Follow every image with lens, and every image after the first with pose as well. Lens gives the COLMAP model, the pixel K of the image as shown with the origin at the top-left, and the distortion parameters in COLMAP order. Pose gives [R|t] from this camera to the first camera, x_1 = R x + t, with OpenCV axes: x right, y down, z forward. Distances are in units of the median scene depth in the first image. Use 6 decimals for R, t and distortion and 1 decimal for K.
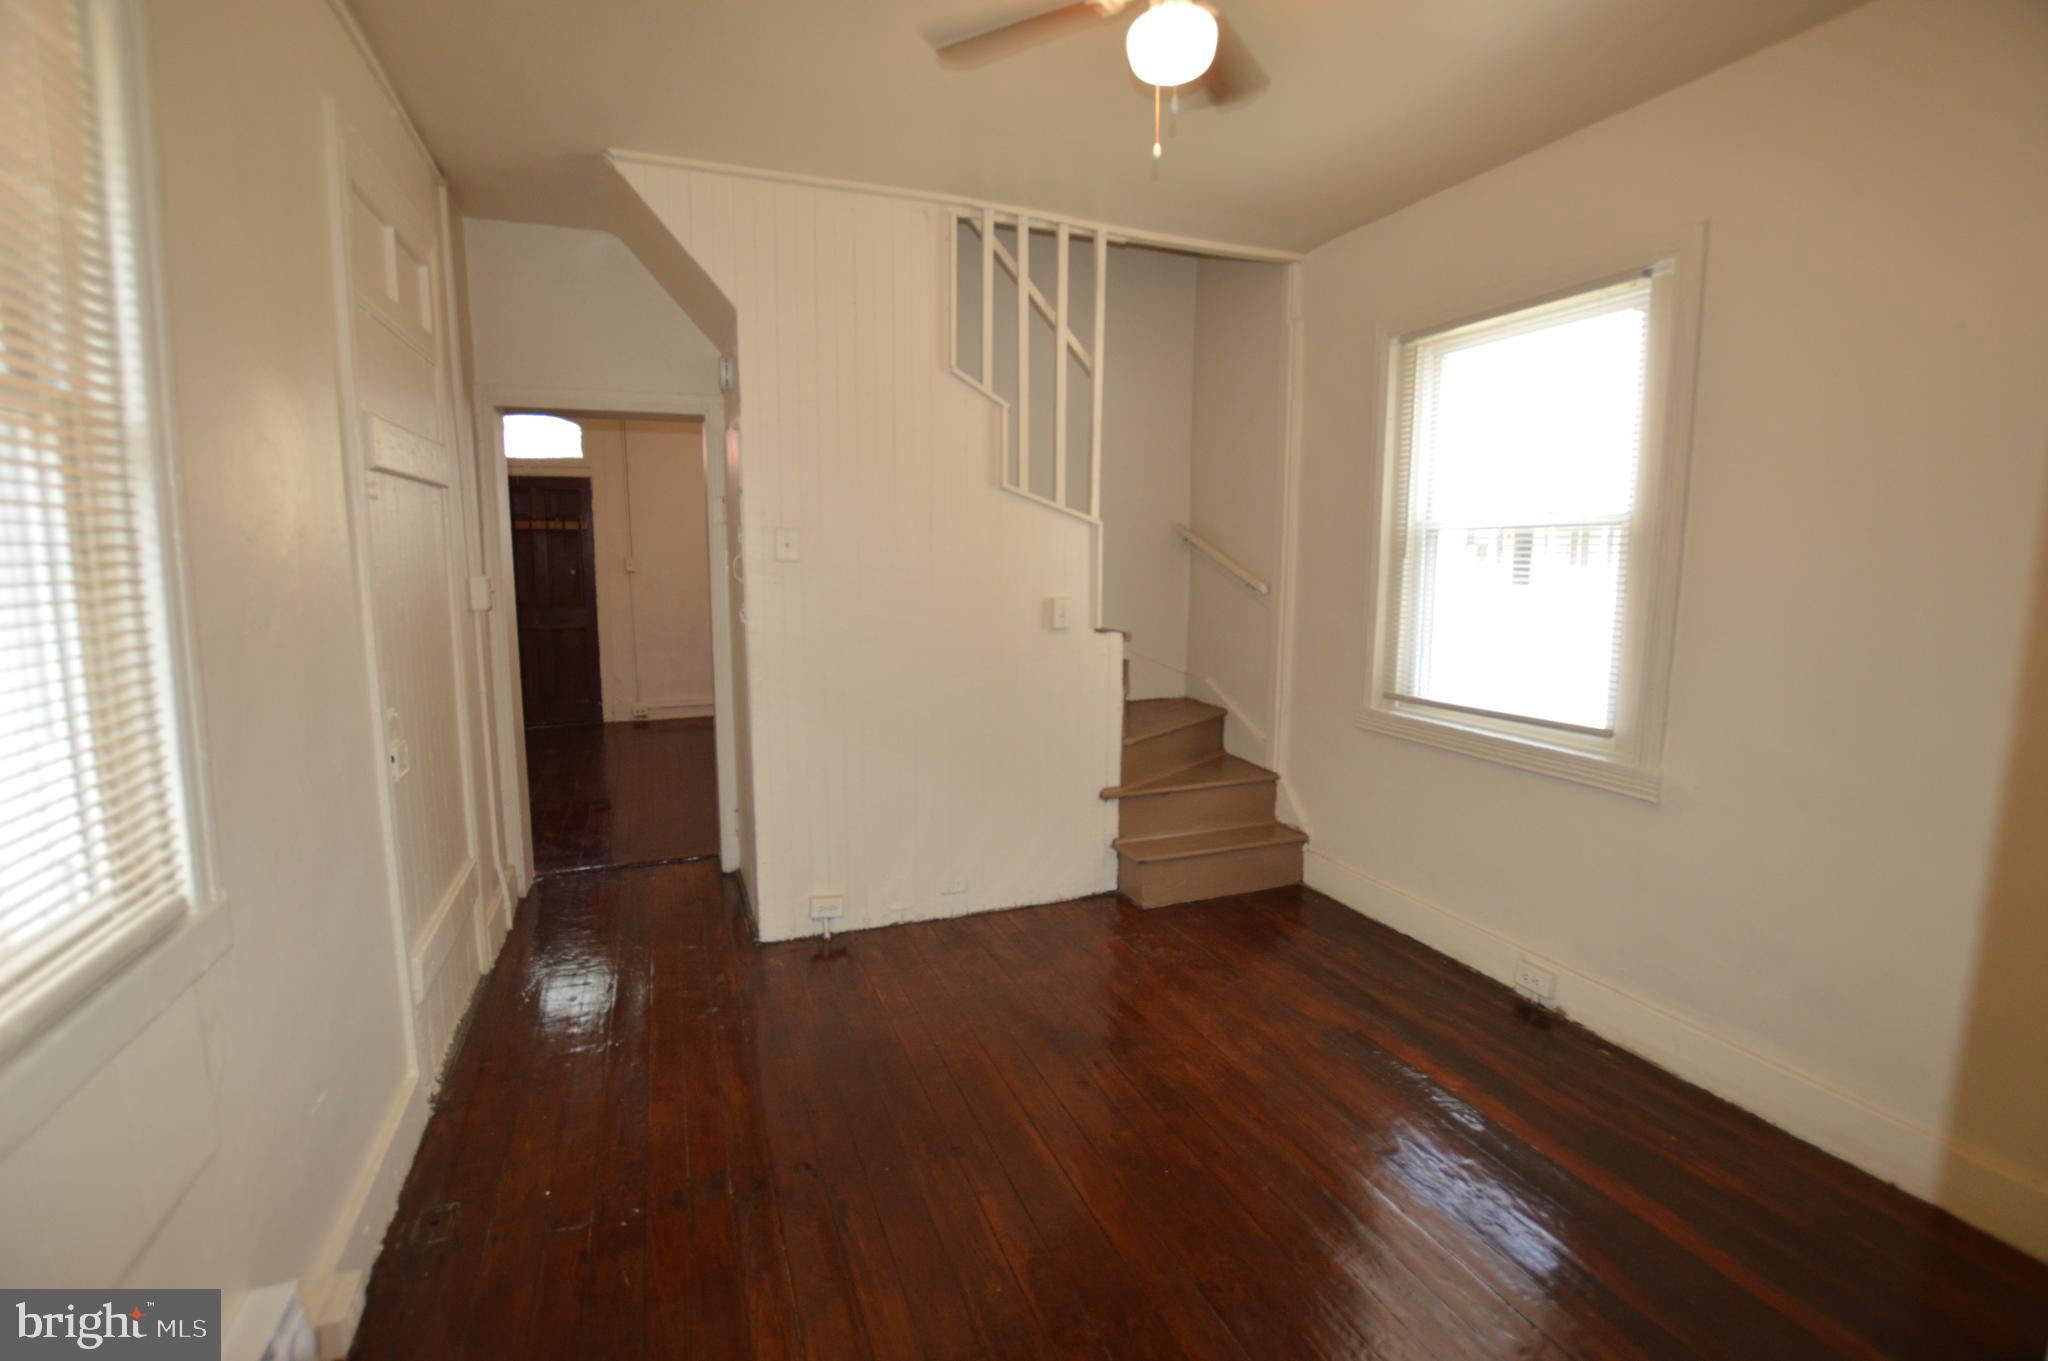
lens RADIAL K [[916.4, 0, 1027.5], [0, 916.4, 675.6], [0, 0, 1]] dist [-0.013411, -0.000887]
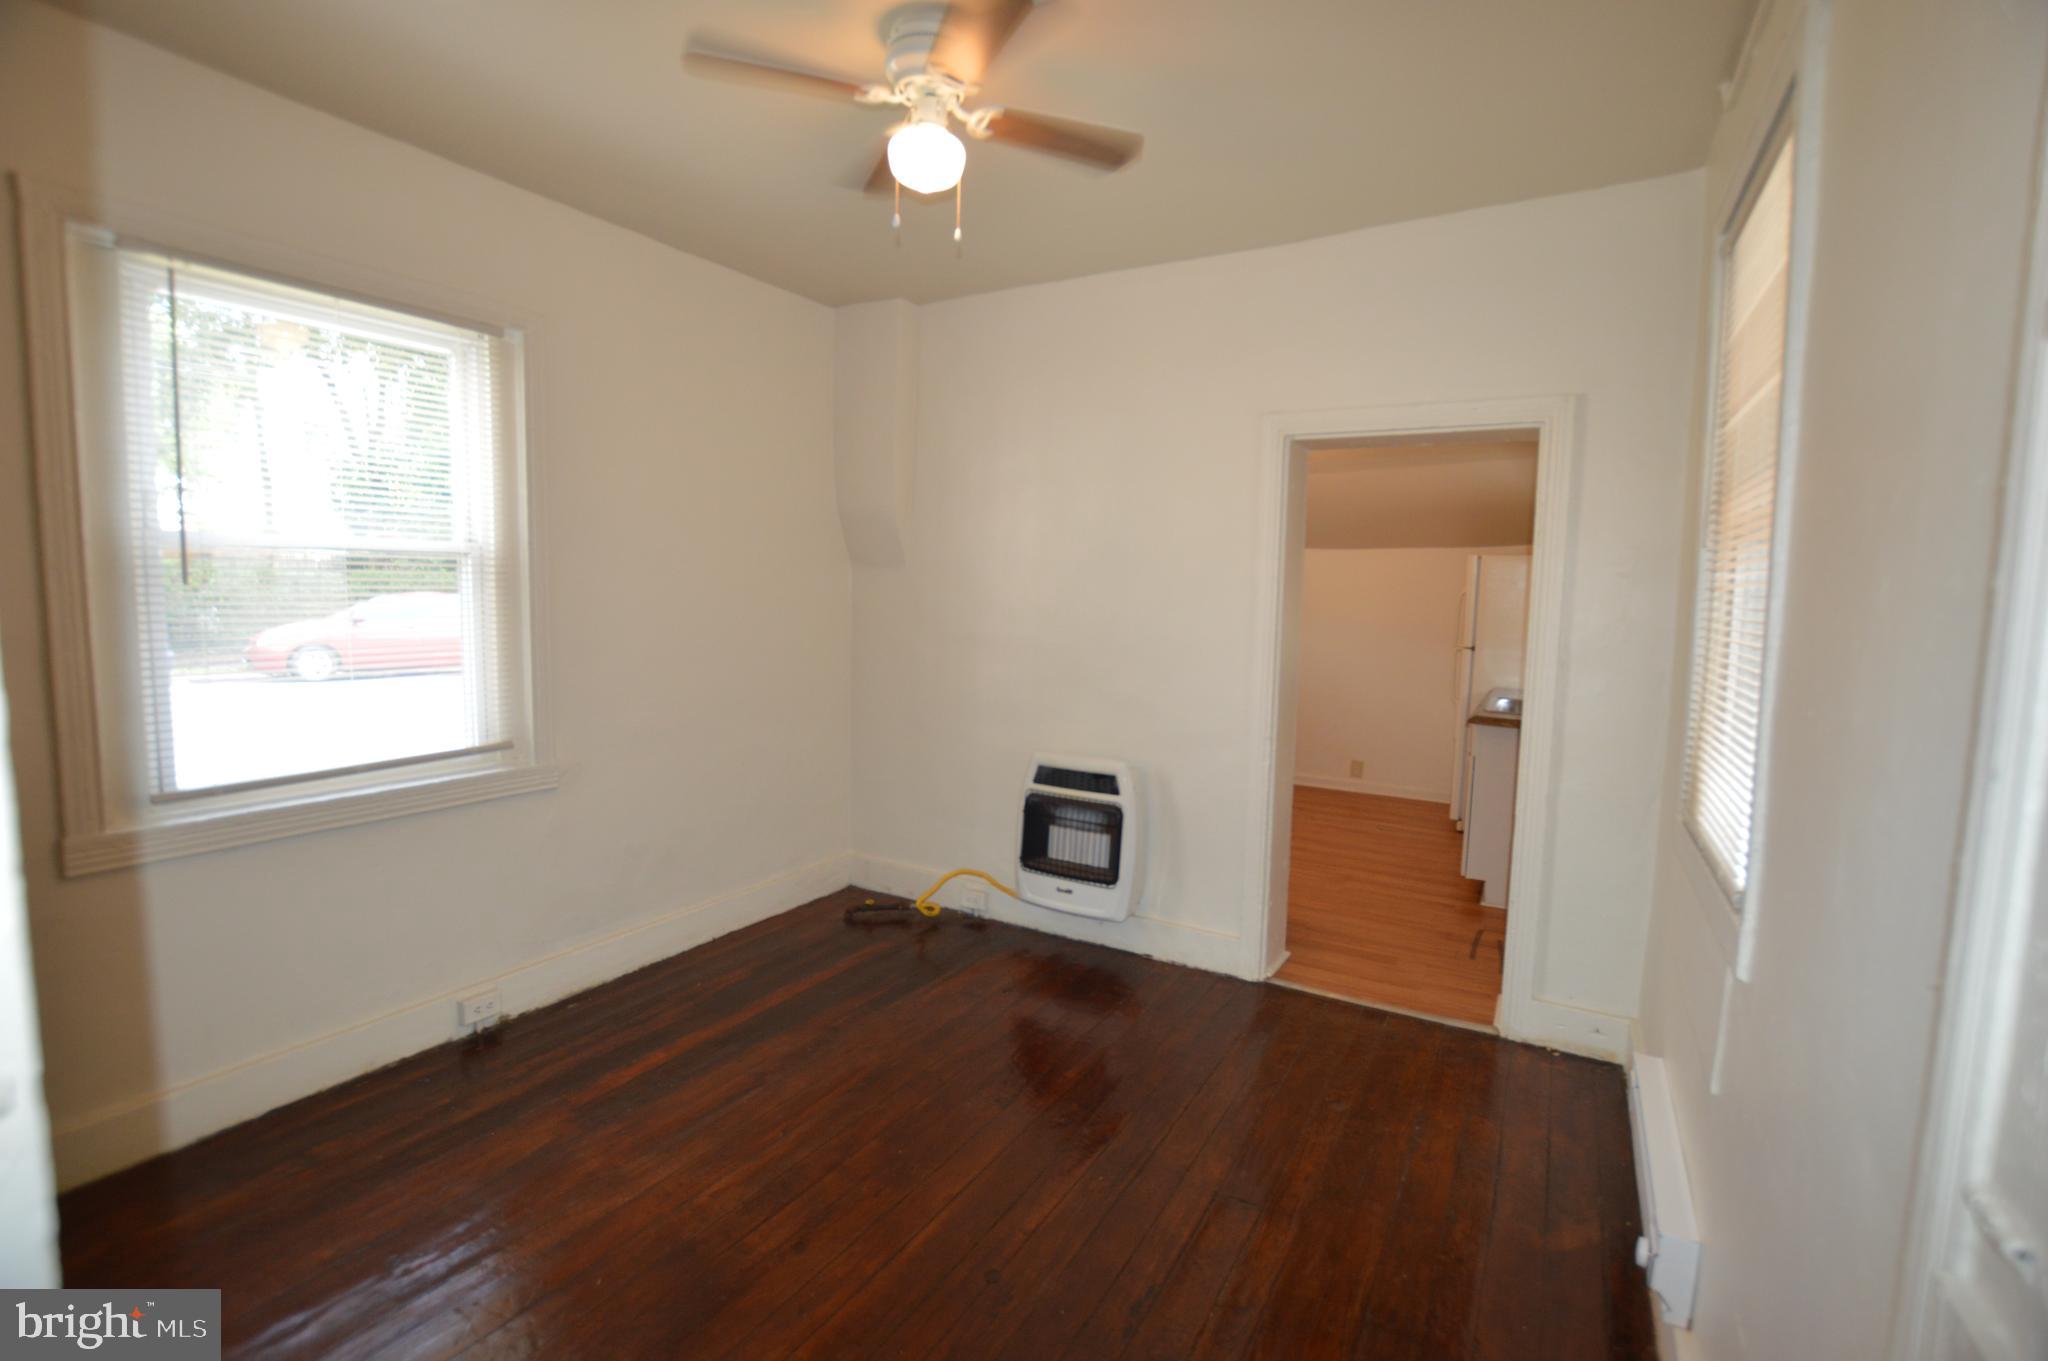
lens RADIAL K [[916.4, 0, 1027.5], [0, 916.4, 675.6], [0, 0, 1]] dist [-0.013411, -0.000887]
pose [[-0.610500, -0.090282, 0.786854, -0.586669], [0.082630, 0.980800, 0.176646, -0.156278], [-0.787694, 0.172861, -0.591318, 1.111847]]
